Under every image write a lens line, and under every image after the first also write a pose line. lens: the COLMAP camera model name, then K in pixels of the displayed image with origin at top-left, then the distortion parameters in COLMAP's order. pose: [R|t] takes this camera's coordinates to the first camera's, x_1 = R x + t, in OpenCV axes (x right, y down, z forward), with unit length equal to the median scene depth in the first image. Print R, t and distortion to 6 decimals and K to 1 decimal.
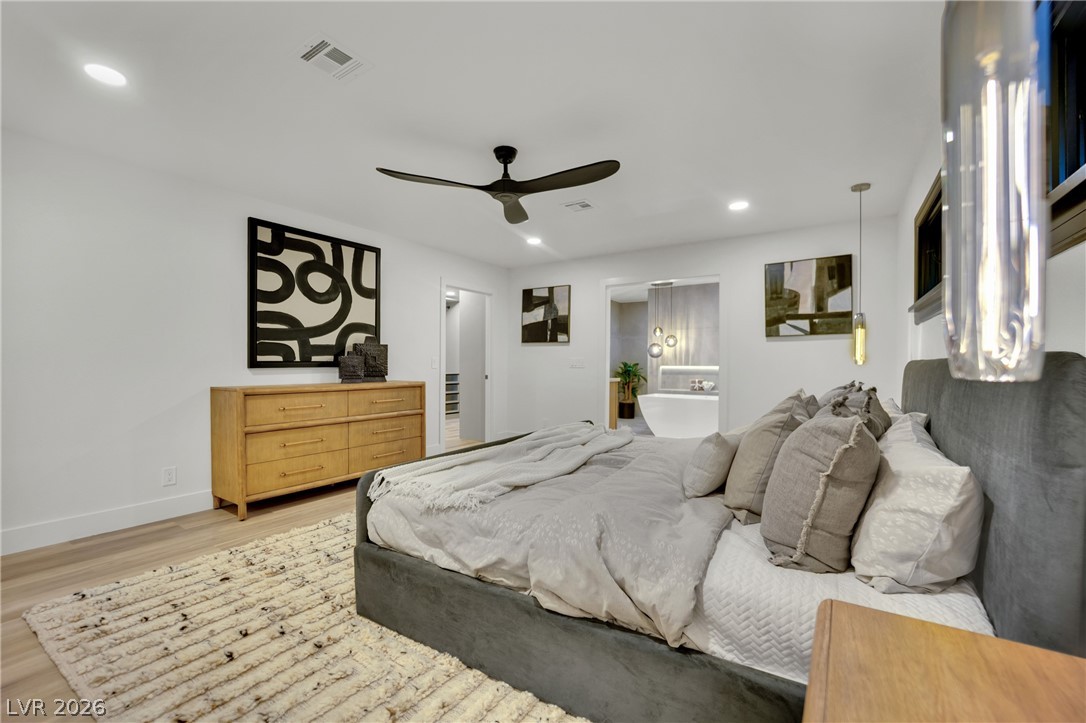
lens RADIAL K [[447.0, 0, 552.5], [0, 447.0, 359.8], [0, 0, 1]] dist [-0.010865, -0.000044]
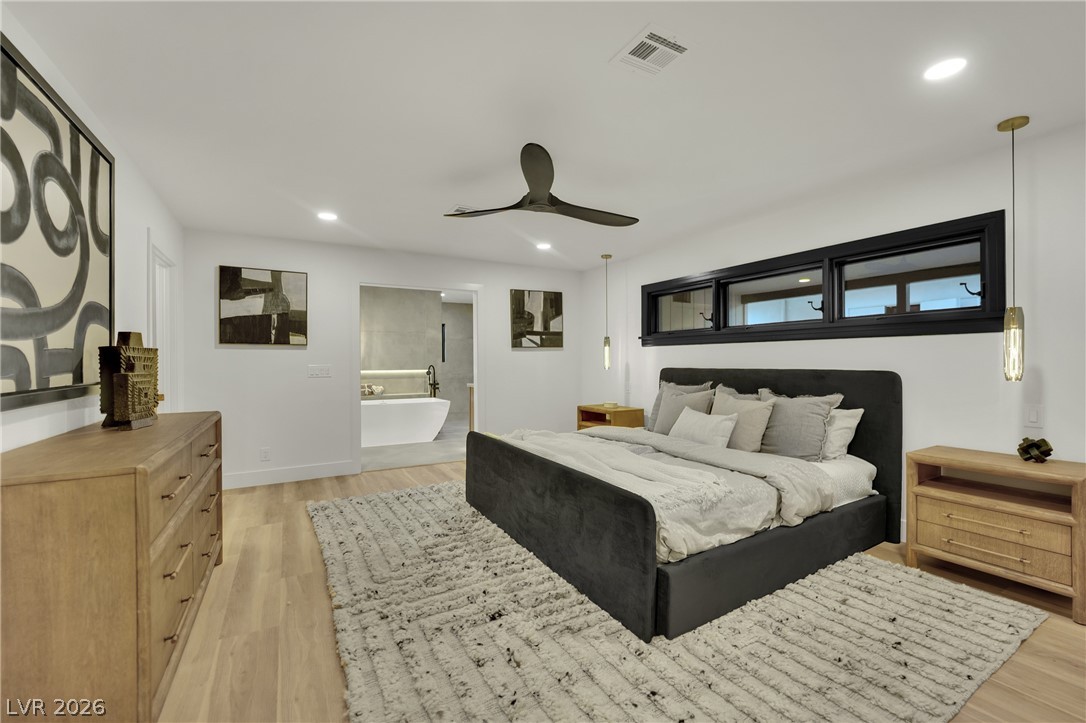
lens RADIAL K [[447.0, 0, 549.1], [0, 447.0, 361.2], [0, 0, 1]] dist [-0.010865, -0.000044]
pose [[0.466429, -0.006487, 0.884535, -0.608429], [0.000761, 0.999976, 0.006933, -0.021646], [-0.884559, -0.002560, 0.466422, 0.332177]]
